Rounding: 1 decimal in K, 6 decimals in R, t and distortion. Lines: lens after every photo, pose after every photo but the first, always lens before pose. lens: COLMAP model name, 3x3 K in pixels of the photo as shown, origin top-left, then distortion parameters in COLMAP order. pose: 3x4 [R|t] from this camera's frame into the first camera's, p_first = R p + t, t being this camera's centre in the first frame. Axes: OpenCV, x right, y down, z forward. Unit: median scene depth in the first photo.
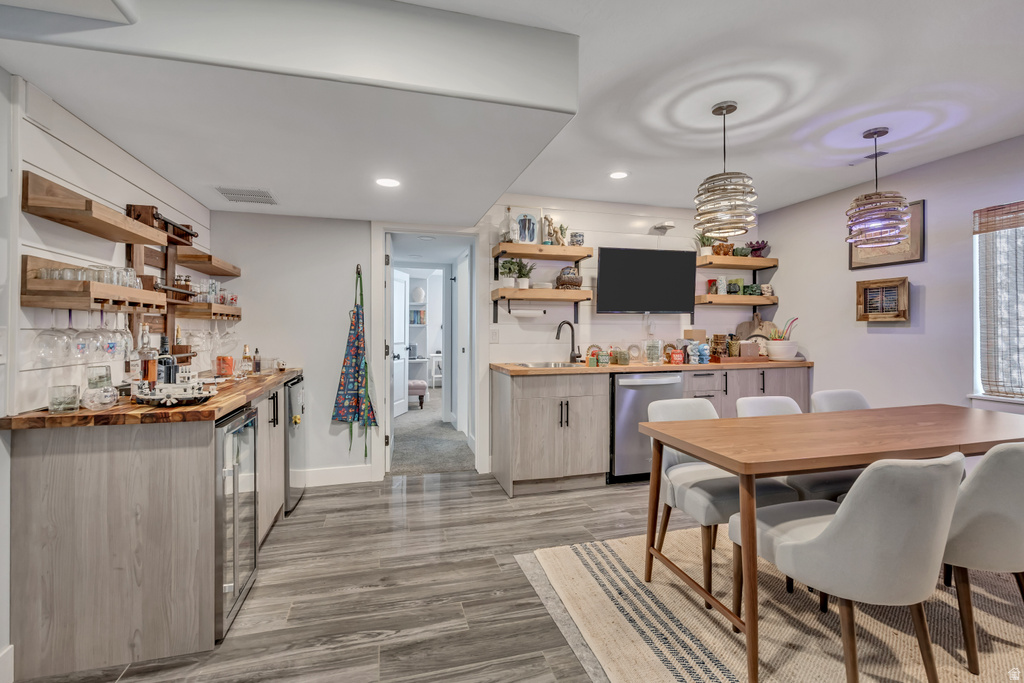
lens RADIAL K [[462.5, 0, 506.7], [0, 462.5, 331.5], [0, 0, 1]] dist [-0.021574, -0.000316]
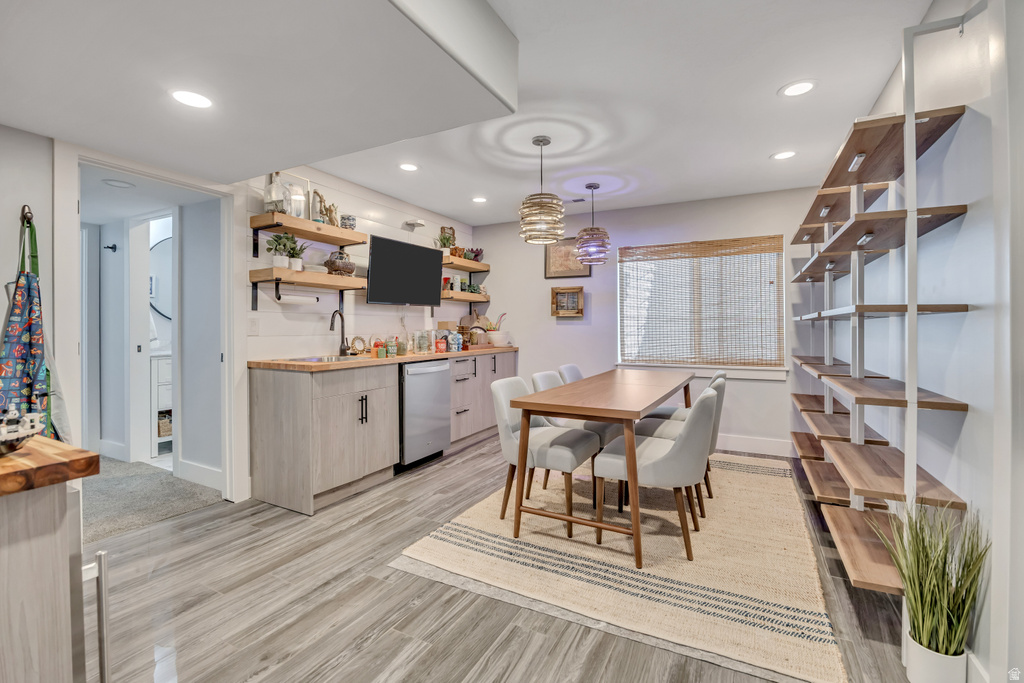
lens RADIAL K [[462.5, 0, 506.7], [0, 462.5, 331.5], [0, 0, 1]] dist [-0.021574, -0.000316]
pose [[0.671798, -0.005044, 0.740717, -0.361955], [0.000190, 0.999978, 0.006637, 0.014721], [-0.740735, -0.004318, 0.671784, 0.160213]]
